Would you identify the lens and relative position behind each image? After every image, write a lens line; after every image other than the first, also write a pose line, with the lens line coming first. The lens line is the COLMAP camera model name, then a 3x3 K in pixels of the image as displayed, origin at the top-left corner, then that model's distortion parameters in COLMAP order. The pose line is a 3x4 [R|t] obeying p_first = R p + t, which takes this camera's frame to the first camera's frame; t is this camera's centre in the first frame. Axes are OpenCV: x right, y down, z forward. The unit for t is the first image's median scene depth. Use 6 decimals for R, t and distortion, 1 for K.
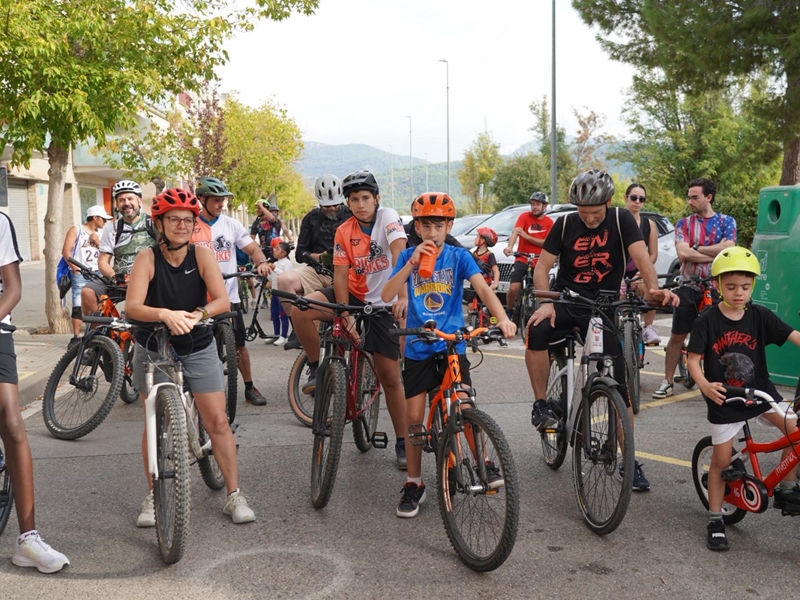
lens RADIAL K [[868.3, 0, 400.0], [0, 868.3, 300.0], [0, 0, 1]] dist [0.081834, -0.016472]
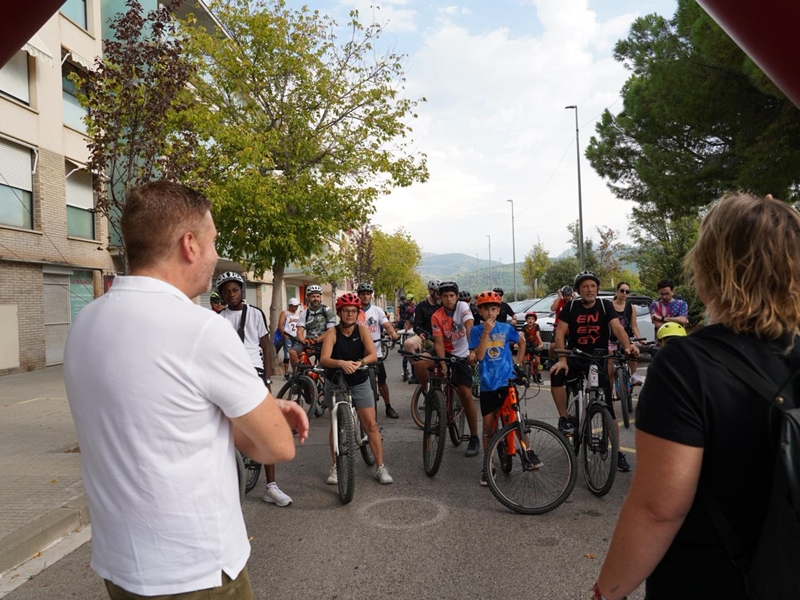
lens RADIAL K [[628.3, 0, 400.0], [0, 628.3, 300.0], [0, 0, 1]] dist [0.003834, -0.000585]
pose [[0.988760, -0.017614, -0.148467, 0.027555], [0.004947, 0.996347, -0.085259, -0.001764], [0.149427, 0.083566, 0.985235, -0.174626]]
